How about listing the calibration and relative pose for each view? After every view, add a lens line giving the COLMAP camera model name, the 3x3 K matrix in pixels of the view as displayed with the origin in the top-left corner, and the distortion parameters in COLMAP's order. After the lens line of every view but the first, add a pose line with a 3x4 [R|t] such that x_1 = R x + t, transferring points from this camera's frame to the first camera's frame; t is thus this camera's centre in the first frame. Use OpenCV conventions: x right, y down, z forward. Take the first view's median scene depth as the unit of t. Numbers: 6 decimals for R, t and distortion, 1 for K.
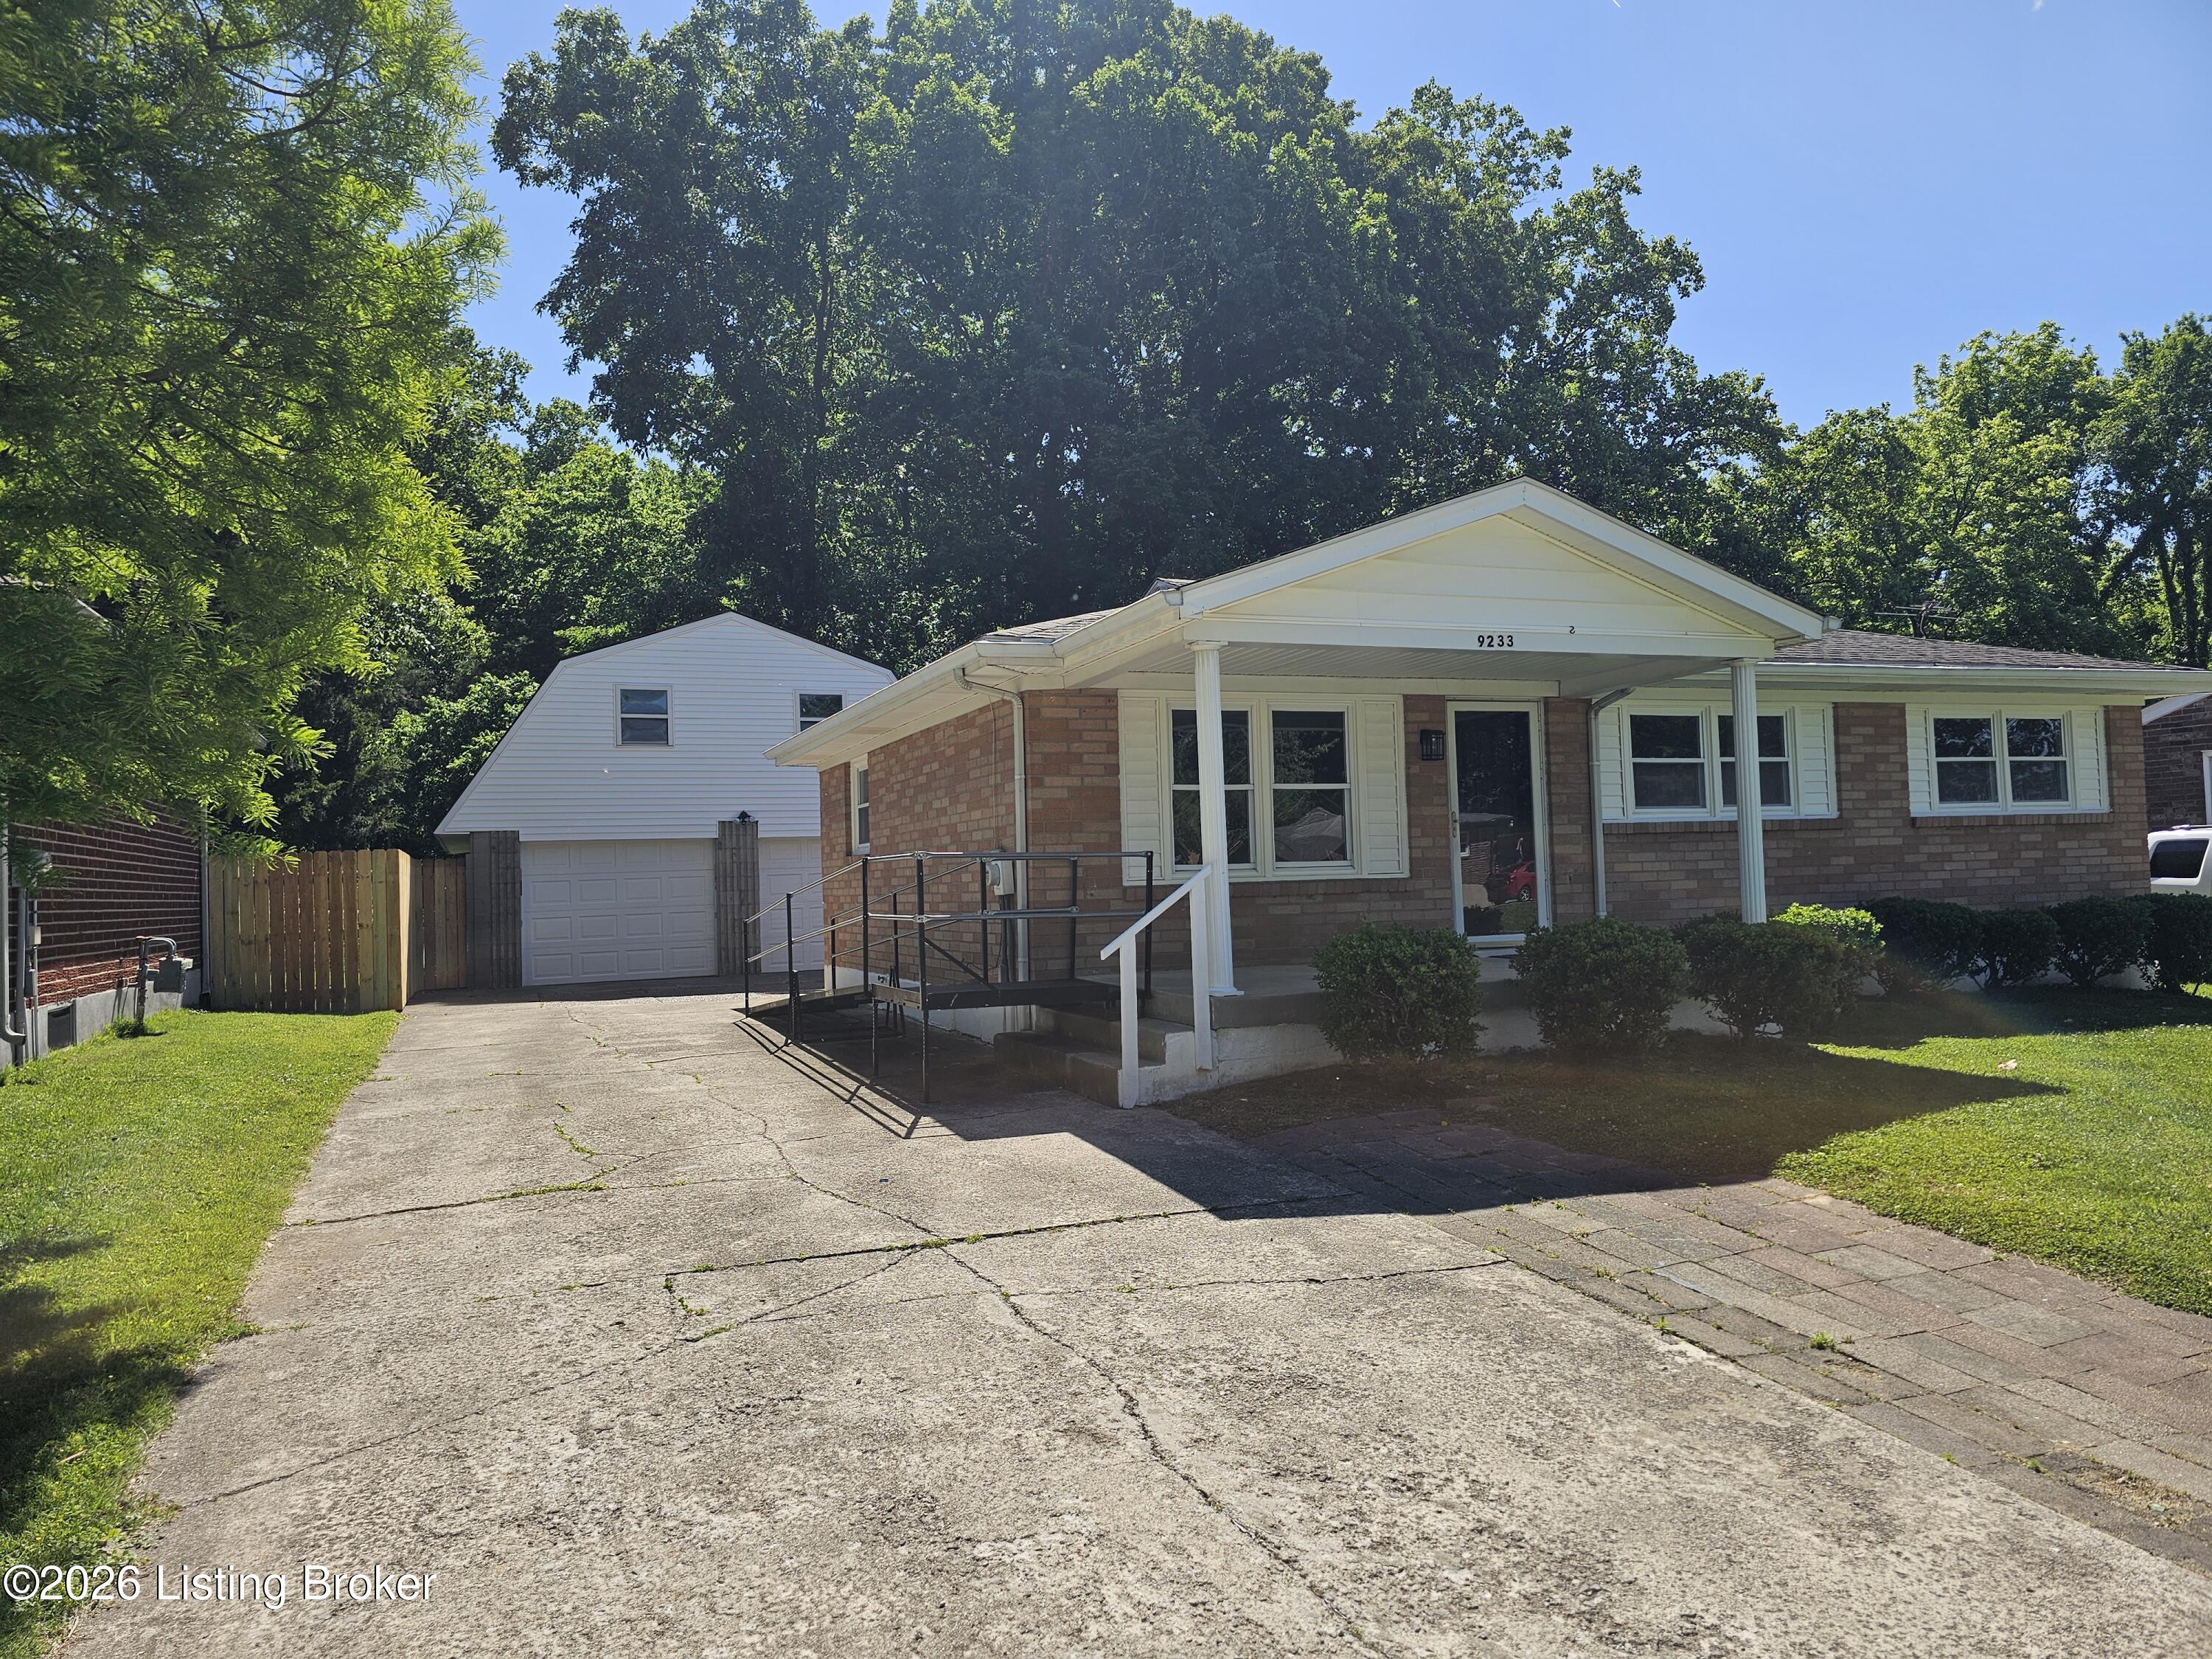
lens RADIAL K [[1486.9, 0, 1108.7], [0, 1486.9, 815.1], [0, 0, 1]] dist [0.038666, -0.034337]
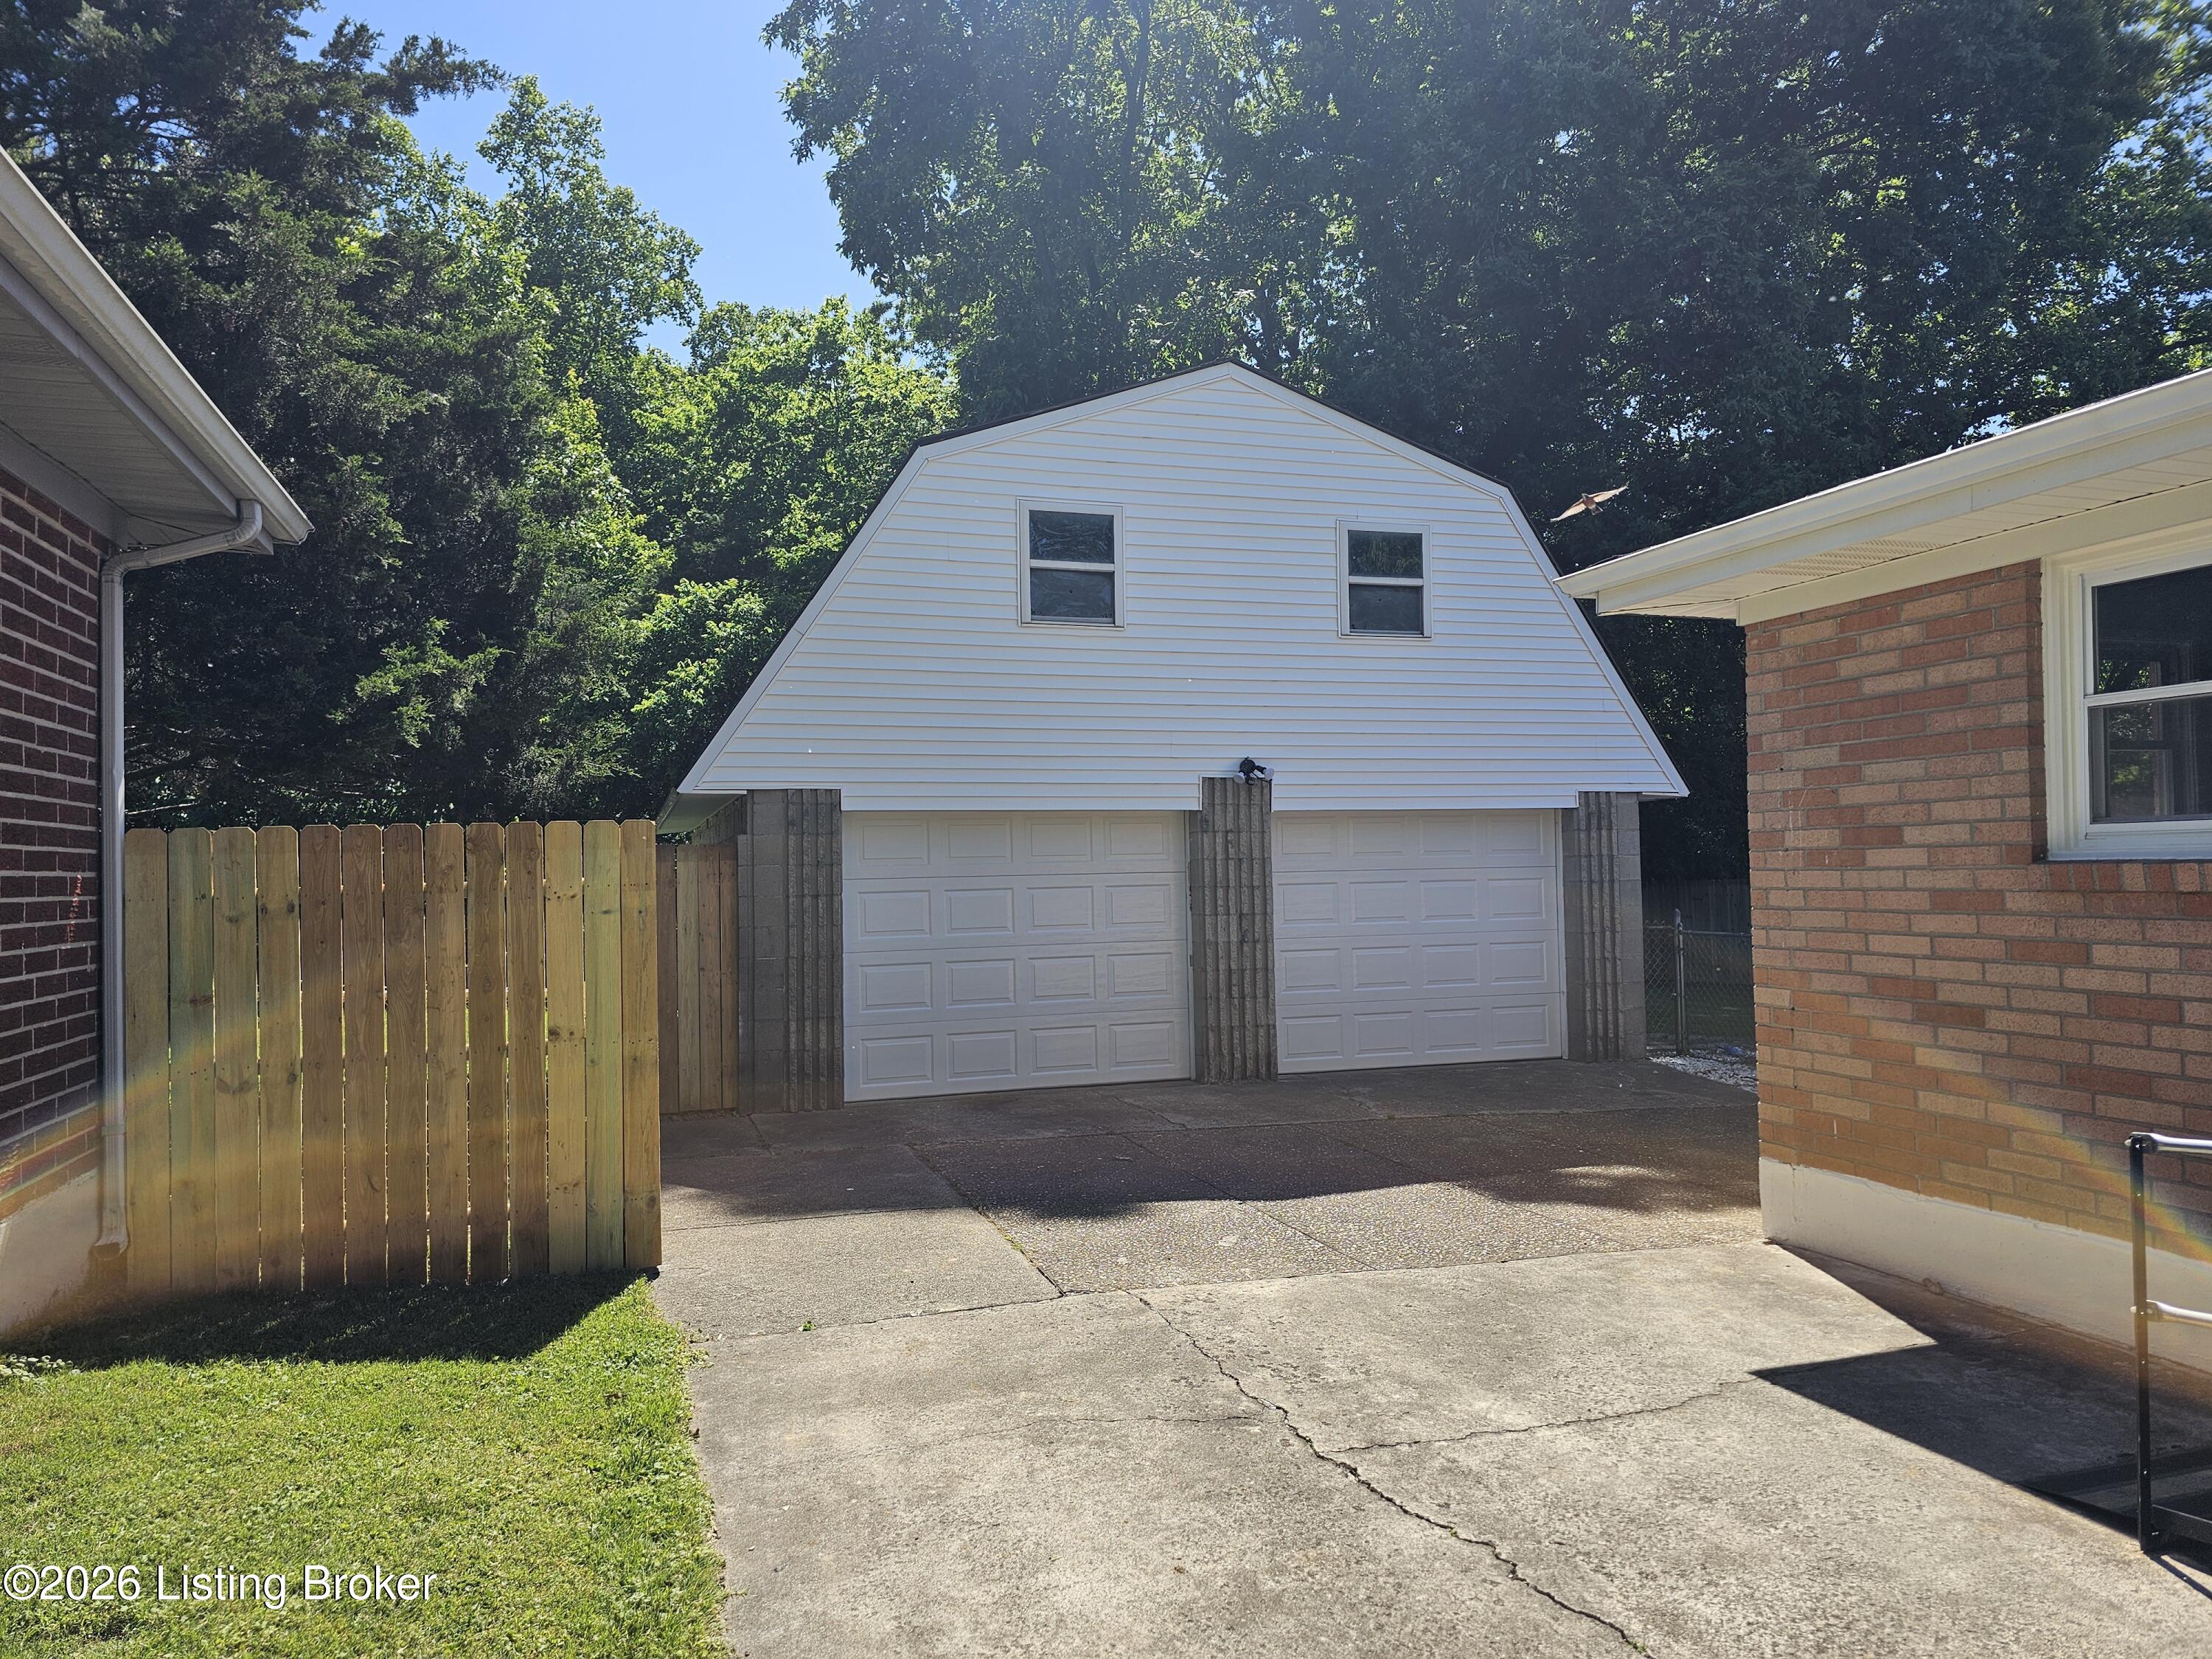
lens RADIAL K [[1486.9, 0, 1095.7], [0, 1486.9, 834.7], [0, 0, 1]] dist [0.038666, -0.034337]
pose [[0.996573, 0.013758, -0.081569, -0.400261], [-0.012034, 0.999694, 0.021589, 0.020303], [0.081841, -0.020533, 0.996434, 0.768704]]
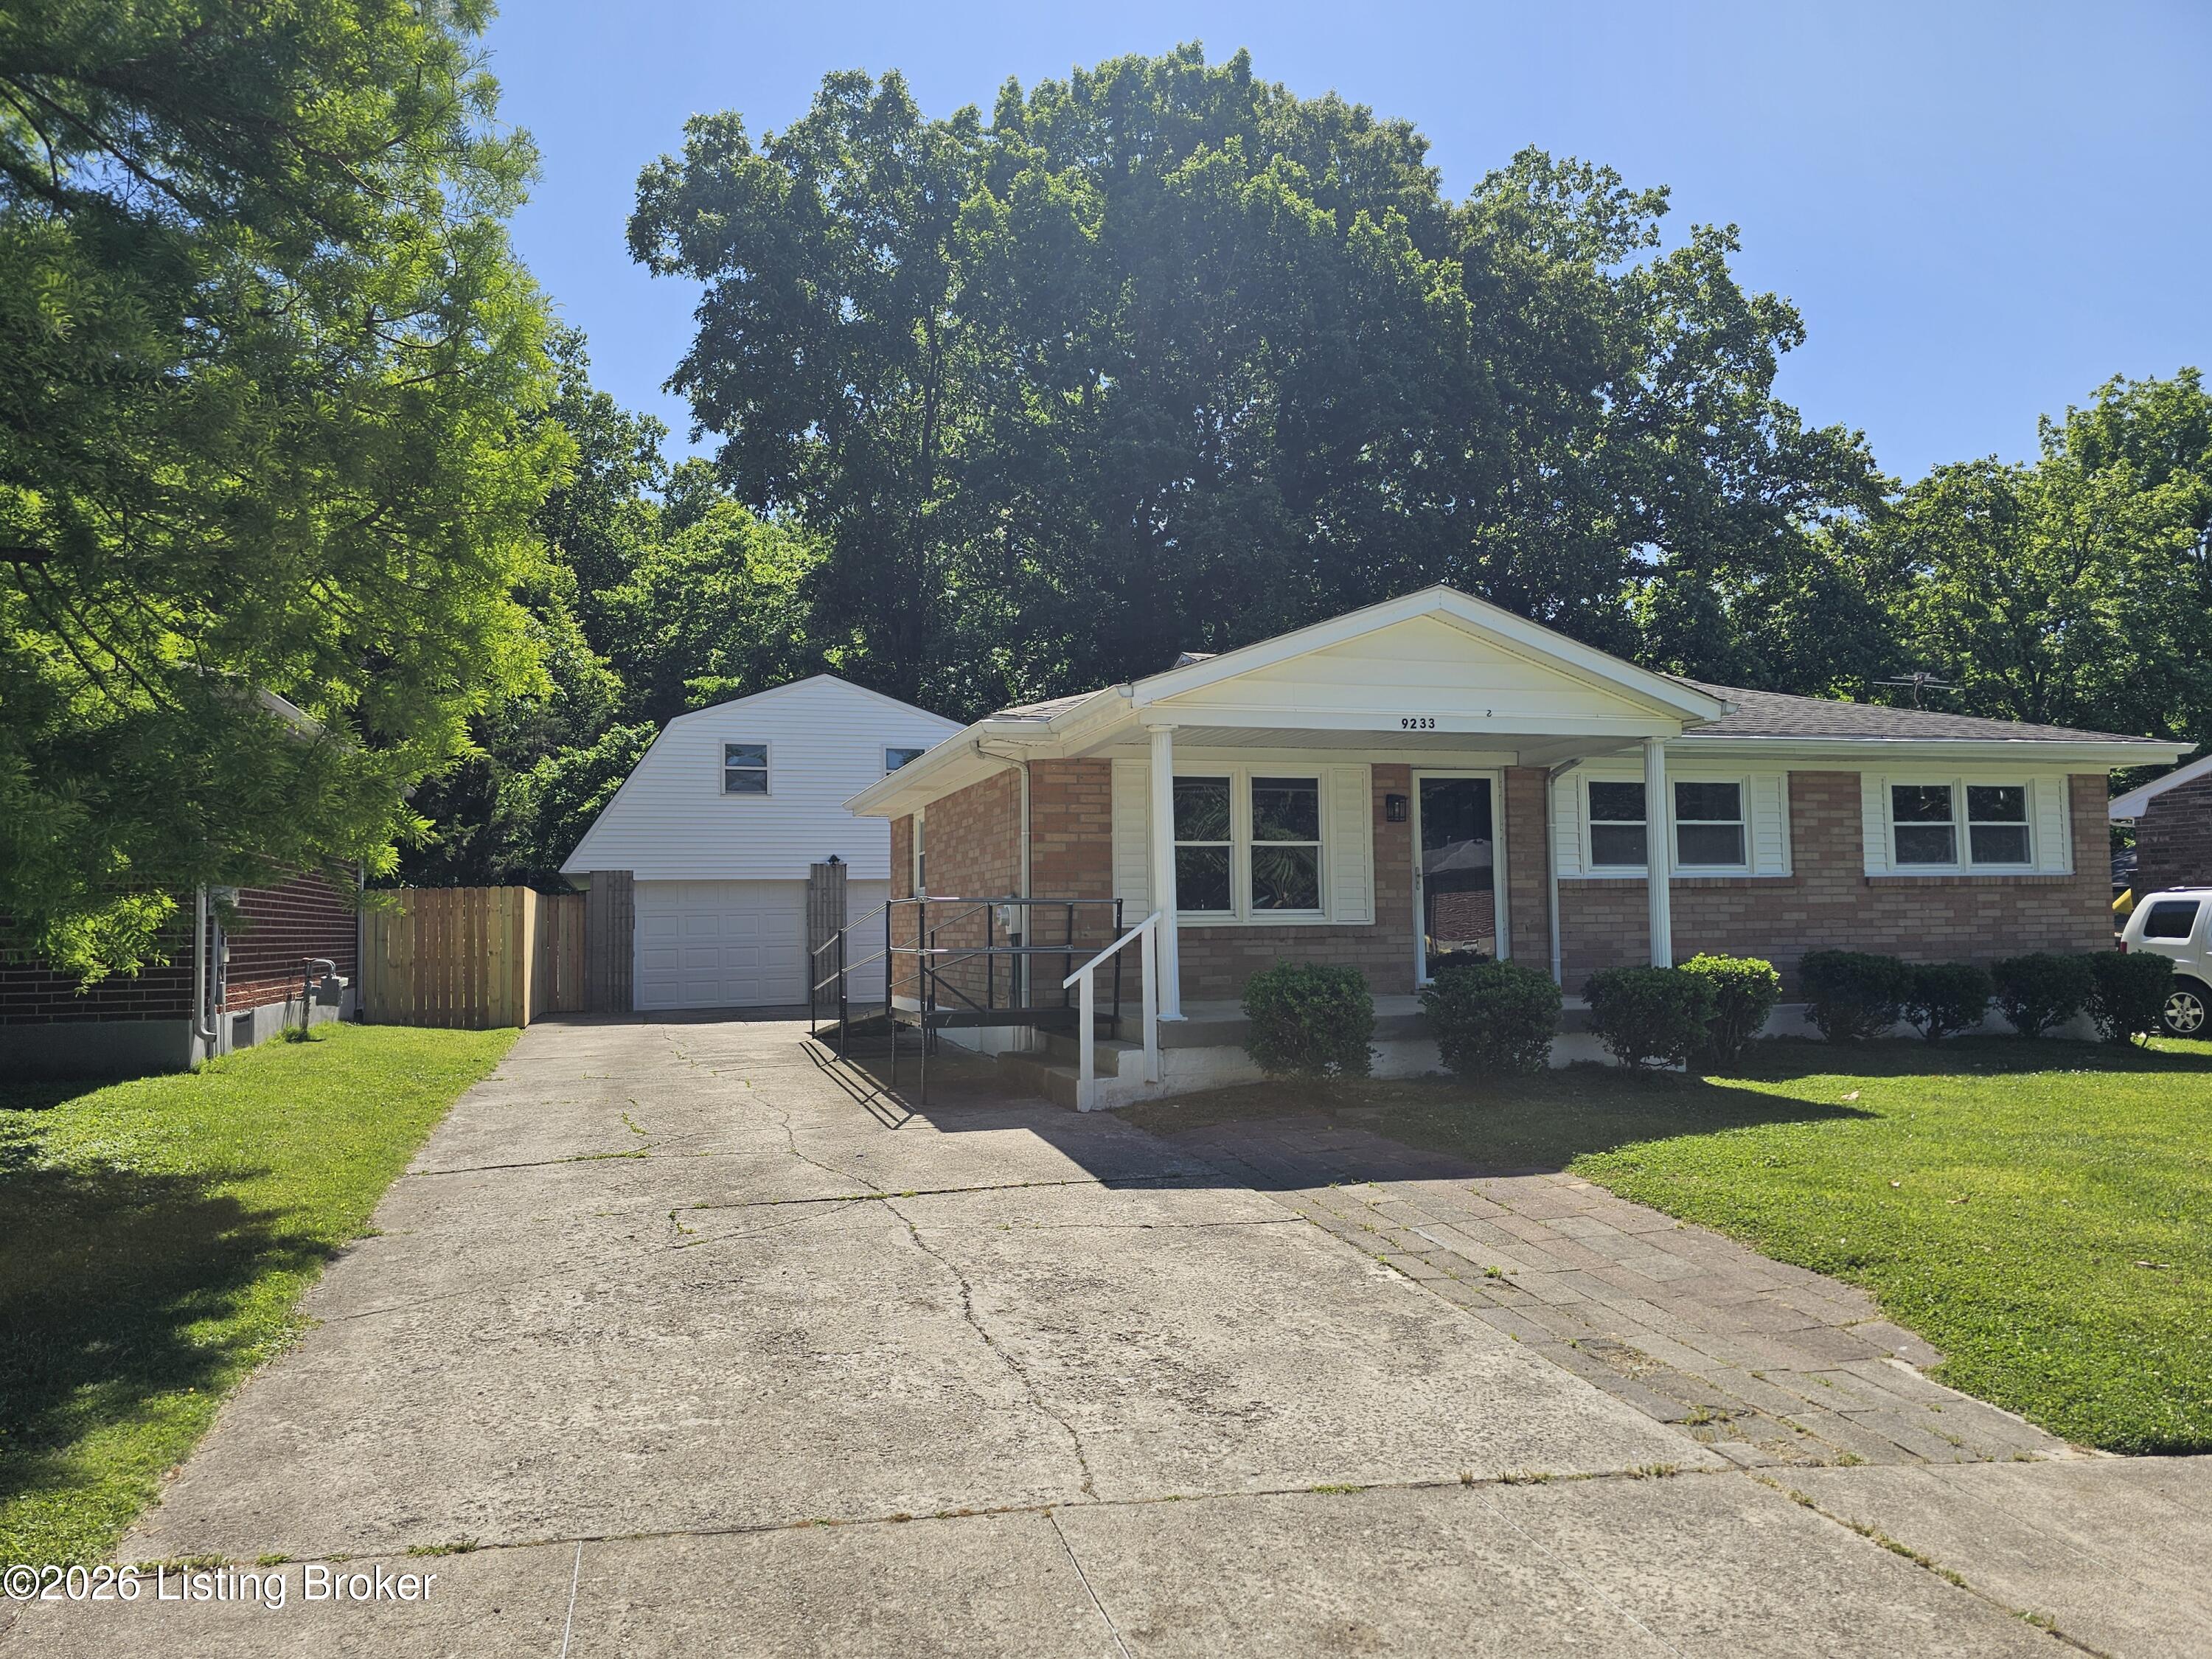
lens RADIAL K [[1486.9, 0, 1117.8], [0, 1486.9, 842.5], [0, 0, 1]] dist [0.038666, -0.034337]
pose [[0.996922, 0.011182, -0.077598, 0.074289], [-0.011997, 0.999877, -0.010055, -0.005588], [0.077476, 0.010955, 0.996934, -0.115061]]
